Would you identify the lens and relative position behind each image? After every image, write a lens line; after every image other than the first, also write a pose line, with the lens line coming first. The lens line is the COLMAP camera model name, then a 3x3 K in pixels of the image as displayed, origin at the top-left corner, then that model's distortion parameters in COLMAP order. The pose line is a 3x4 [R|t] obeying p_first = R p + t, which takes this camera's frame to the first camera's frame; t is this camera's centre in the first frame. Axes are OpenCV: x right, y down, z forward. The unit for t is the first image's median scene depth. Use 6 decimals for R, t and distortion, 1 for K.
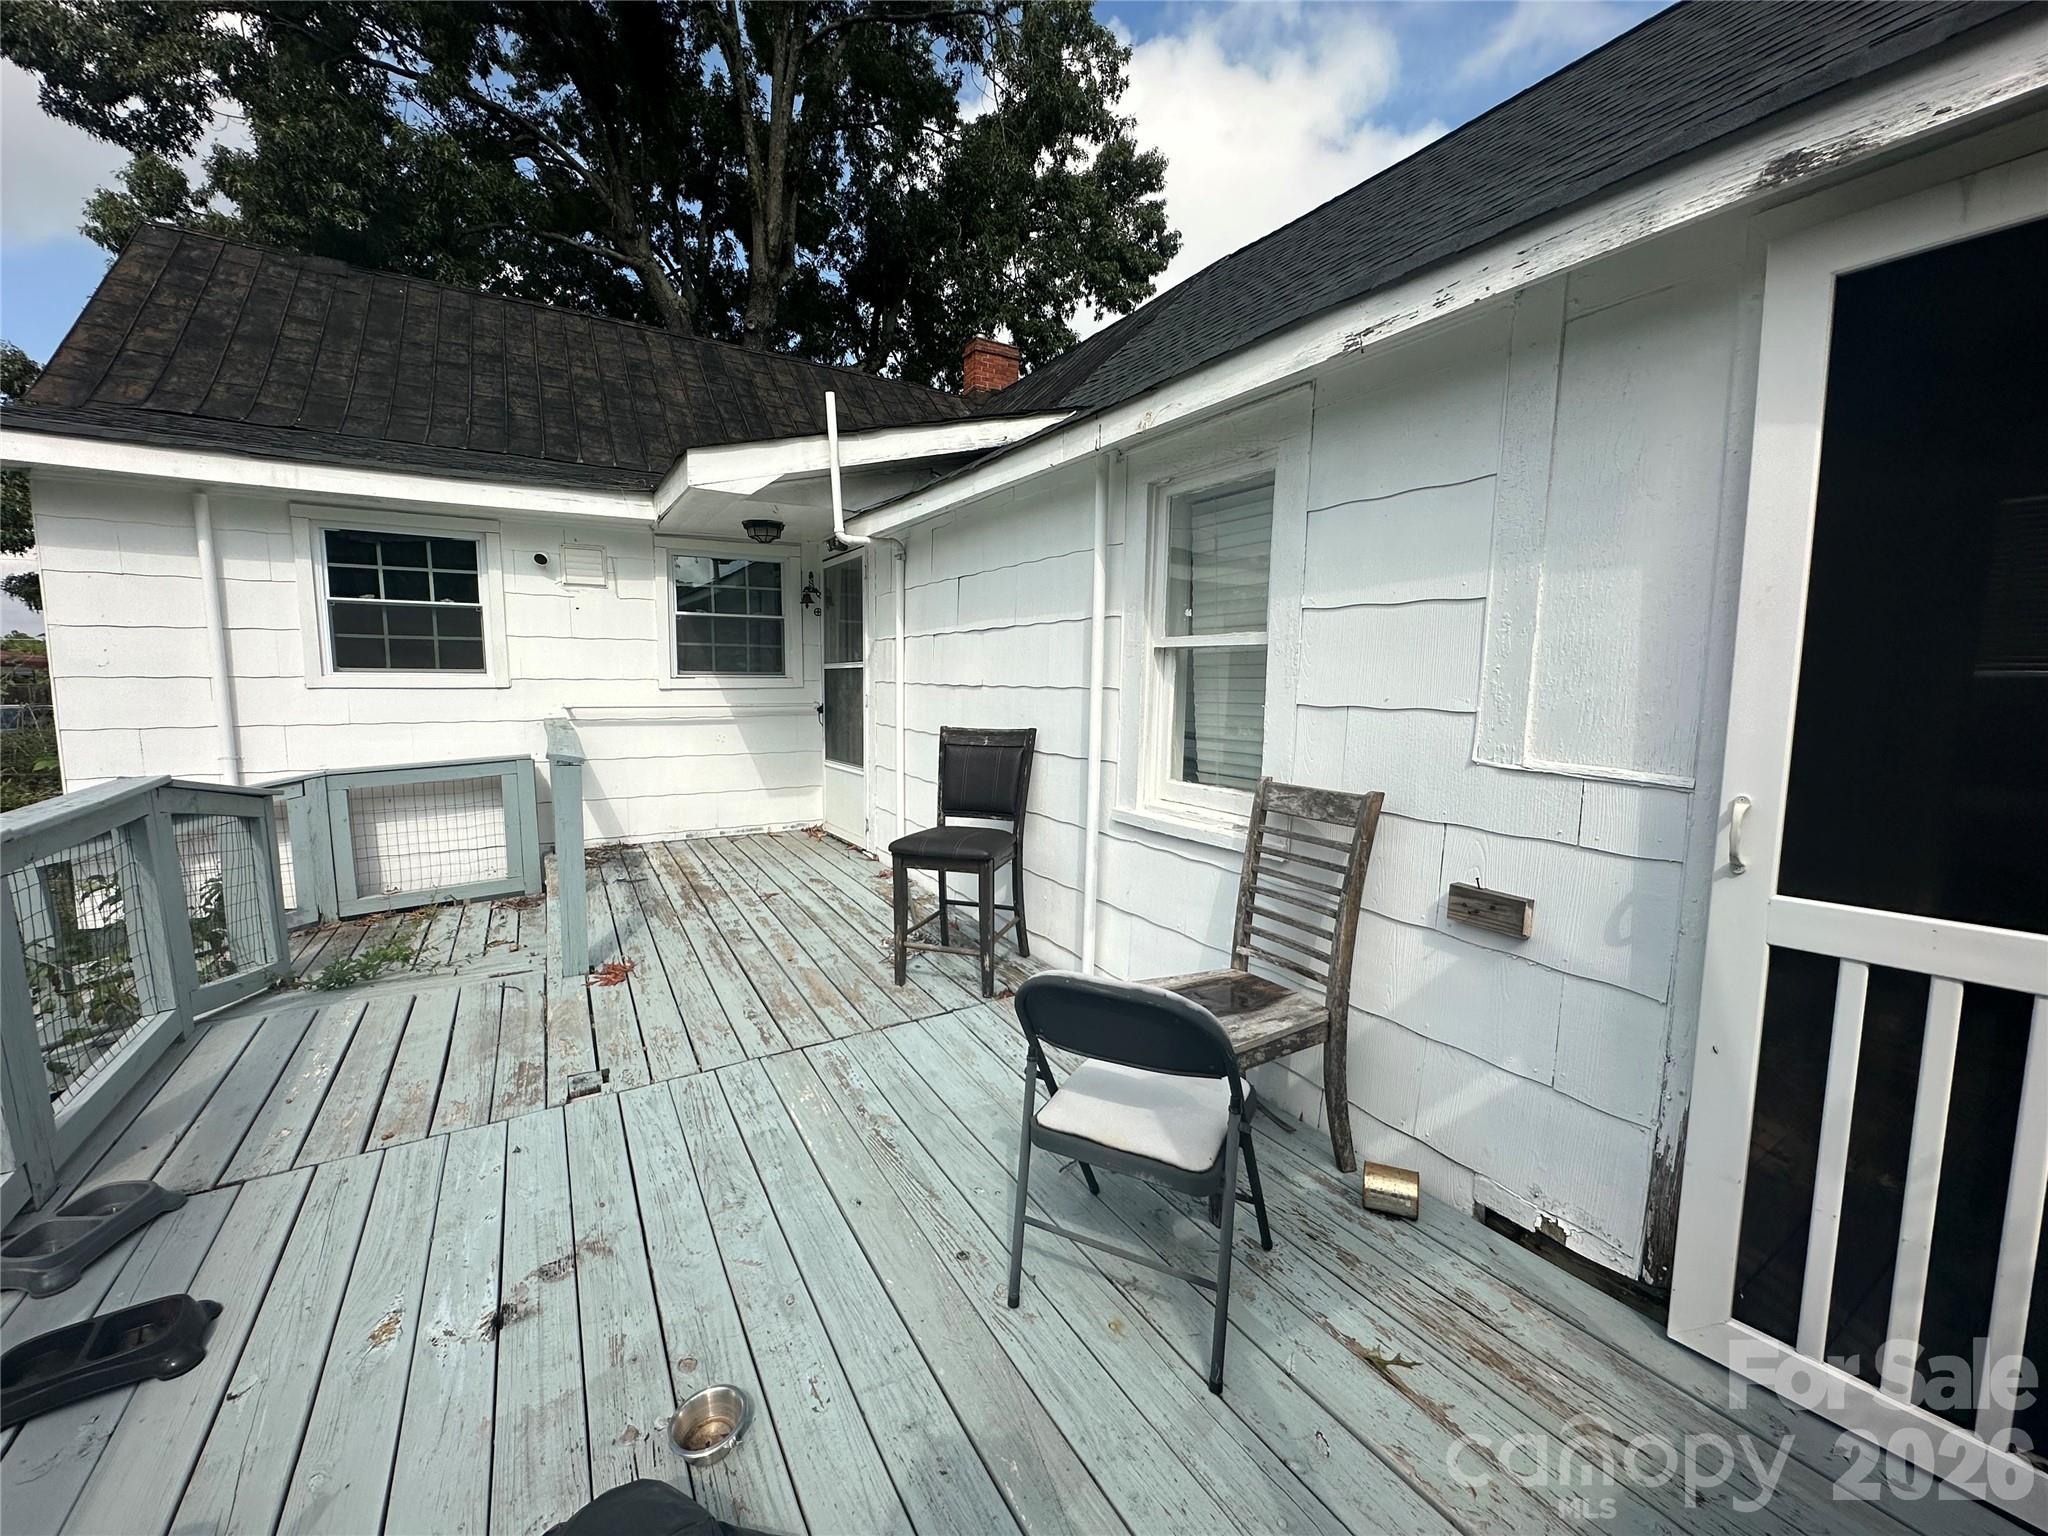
lens RADIAL K [[821.2, 0, 1020.5], [0, 821.2, 765.3], [0, 0, 1]] dist [-0.001371, 0.000530]
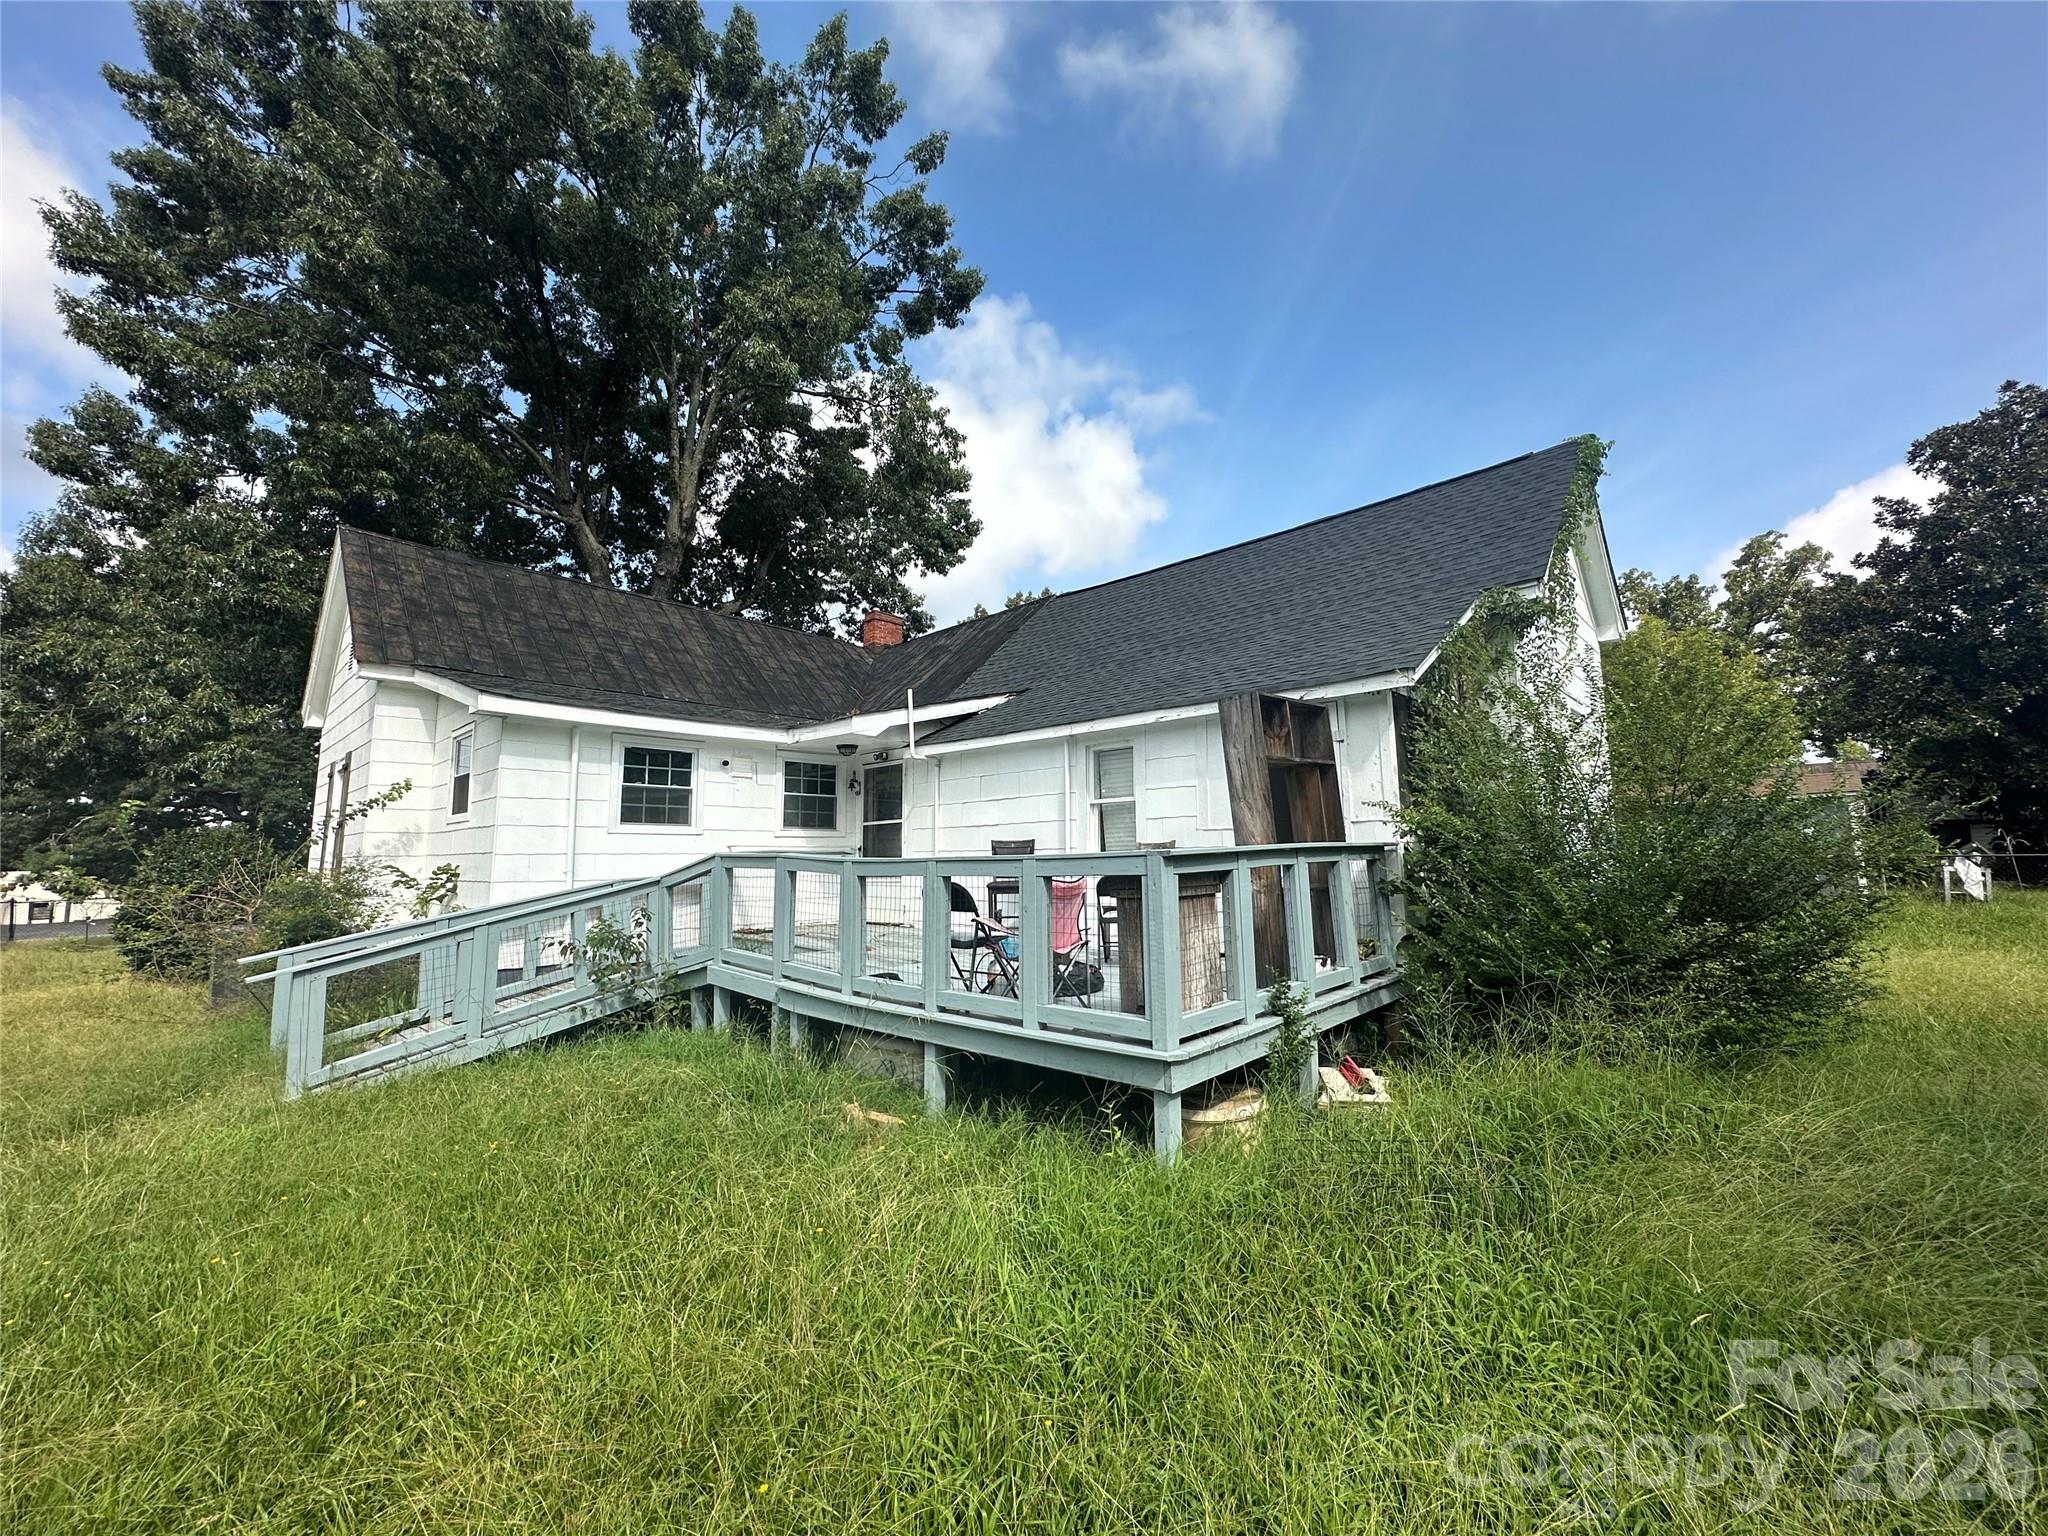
lens RADIAL K [[821.2, 0, 1020.5], [0, 821.2, 765.3], [0, 0, 1]] dist [-0.001371, 0.000530]
pose [[0.963837, 0.012674, 0.266190, -0.419500], [0.048258, 0.974054, -0.221112, 0.172431], [-0.262085, 0.225961, 0.938218, -0.809486]]
